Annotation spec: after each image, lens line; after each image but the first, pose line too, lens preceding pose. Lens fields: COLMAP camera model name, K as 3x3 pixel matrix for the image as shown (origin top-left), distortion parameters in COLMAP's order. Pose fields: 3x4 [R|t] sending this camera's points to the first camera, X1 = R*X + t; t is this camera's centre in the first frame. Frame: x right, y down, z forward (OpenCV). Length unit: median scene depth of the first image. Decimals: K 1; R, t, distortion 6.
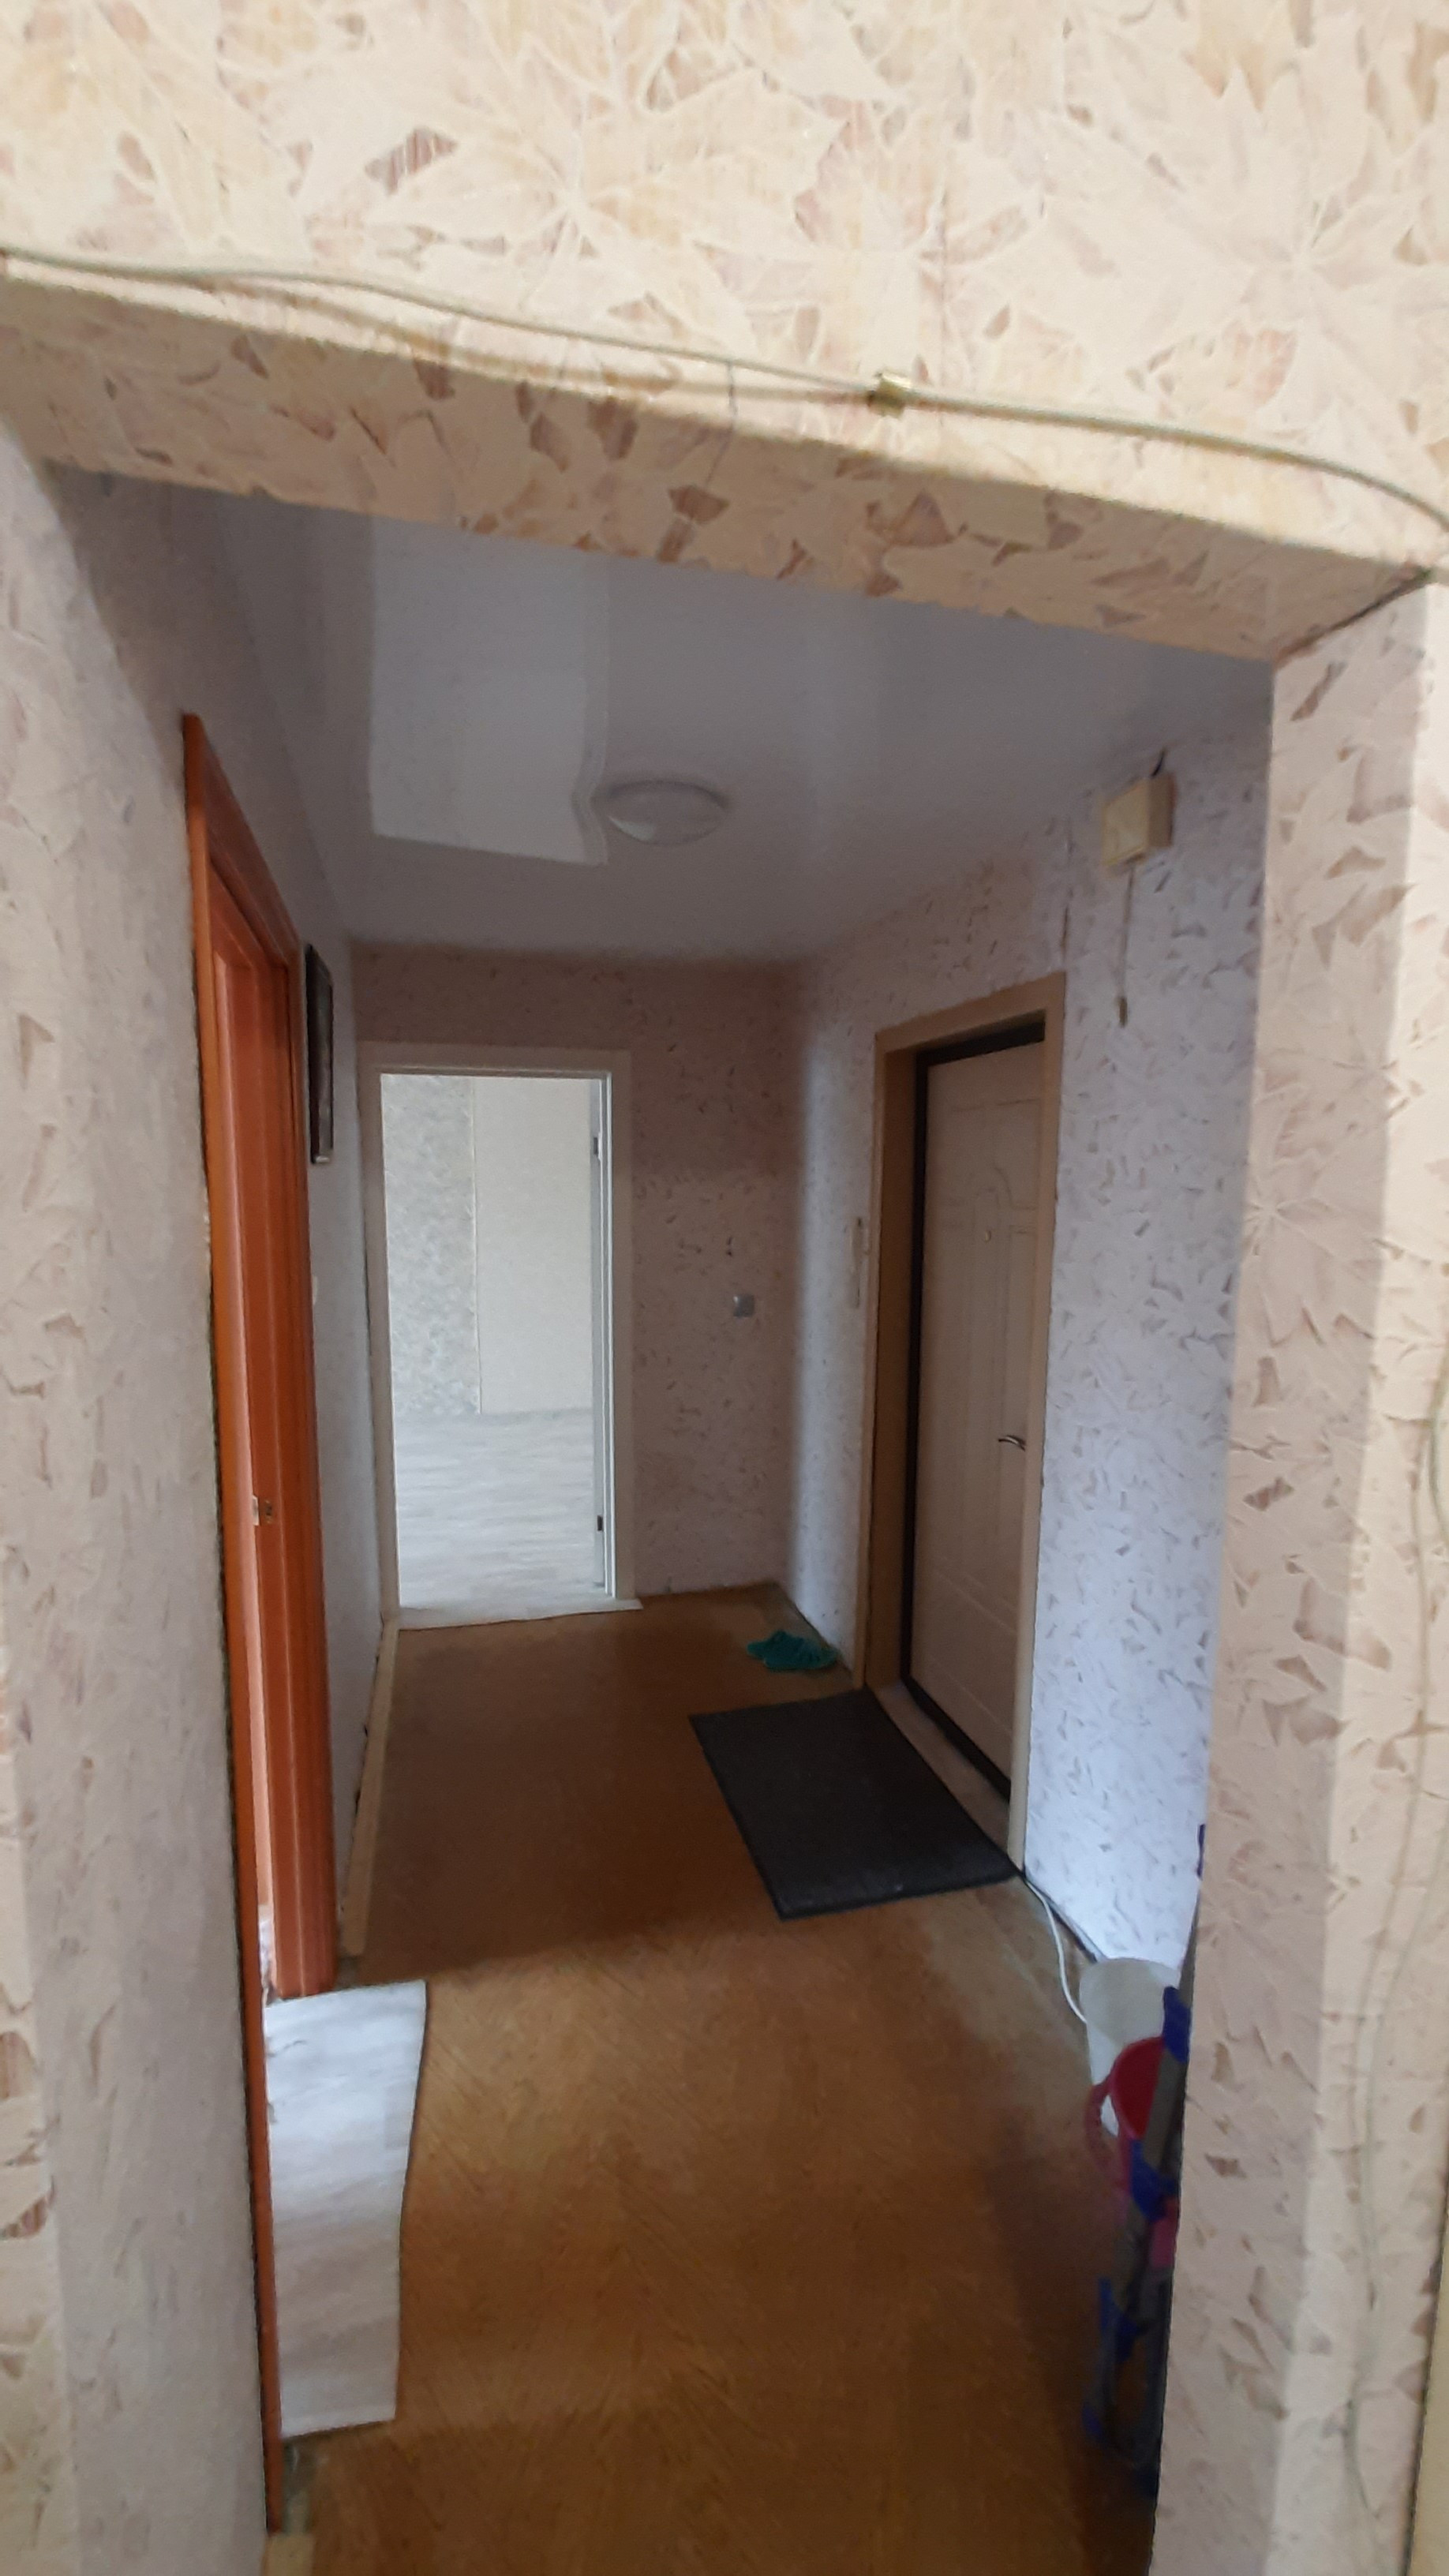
lens RADIAL K [[1049.1, 0, 717.2], [0, 1049.1, 1293.9], [0, 0, 1]] dist [-0.000777, -0.001740]
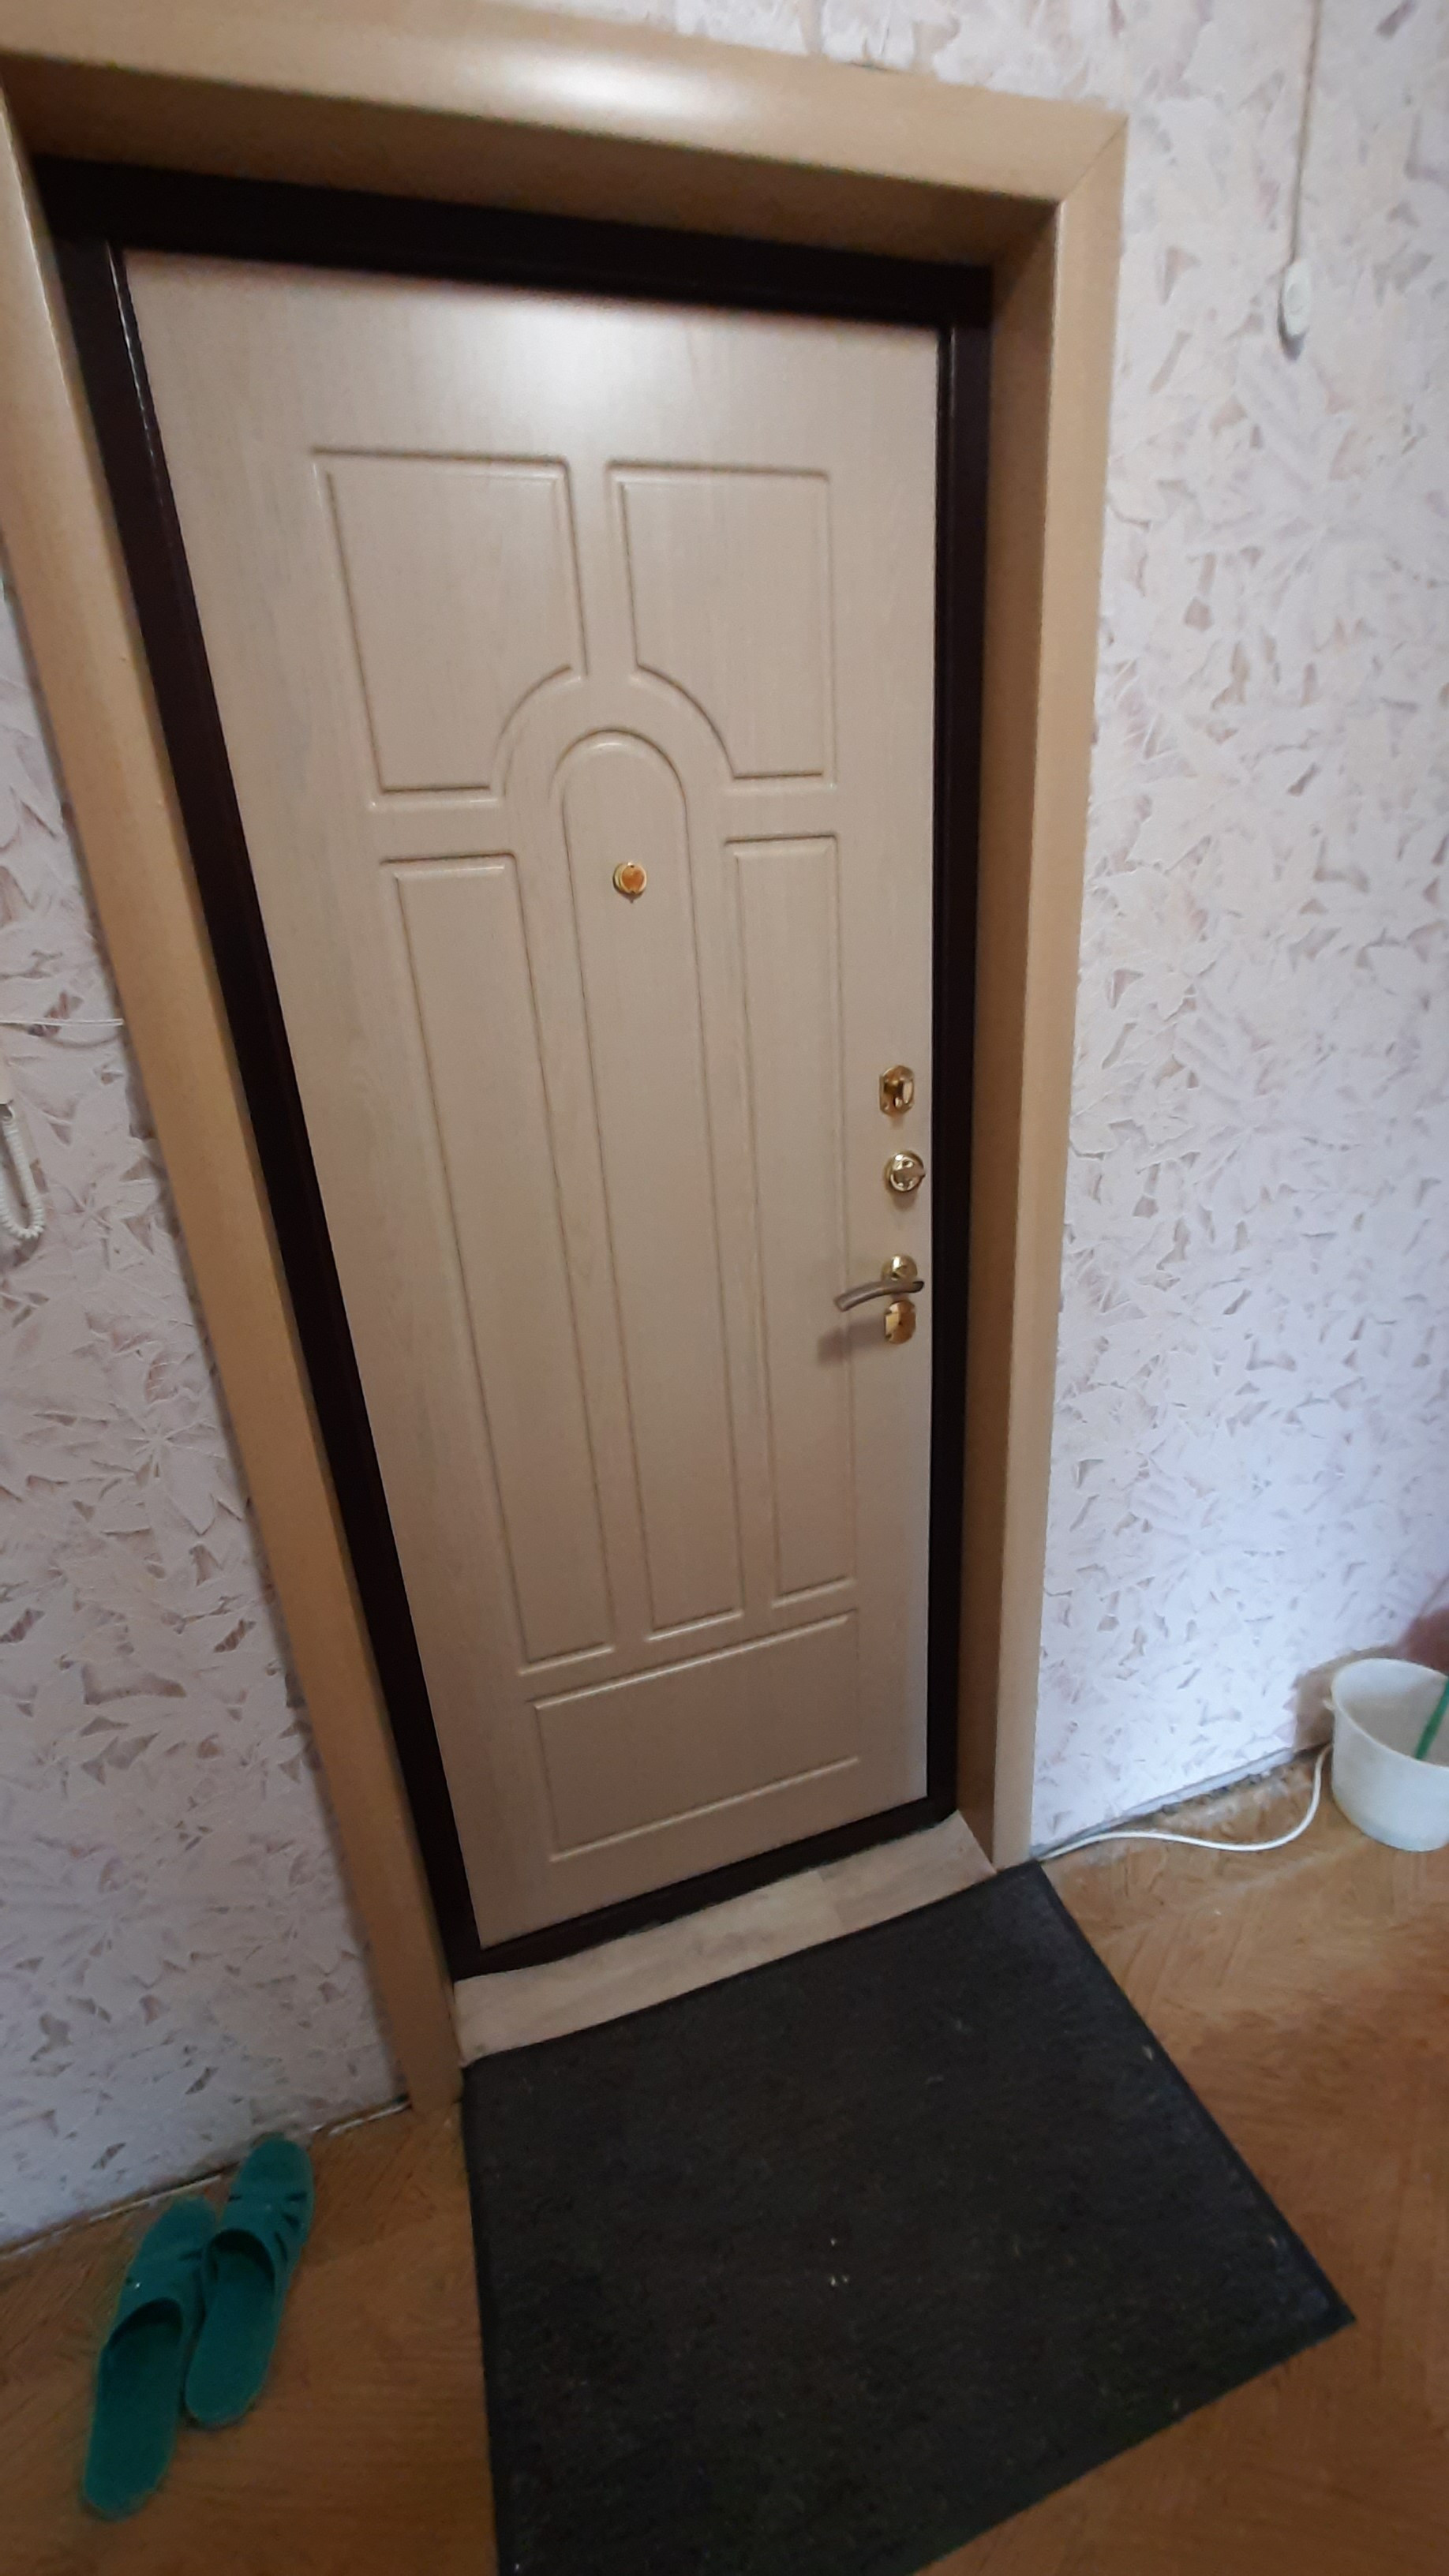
lens RADIAL K [[1049.1, 0, 733.0], [0, 1049.1, 1286.6], [0, 0, 1]] dist [-0.000777, -0.001740]
pose [[-0.069036, -0.363623, 0.928984, -0.222423], [0.163748, 0.914446, 0.370102, -0.071979], [-0.984084, 0.177670, -0.003587, 1.355146]]
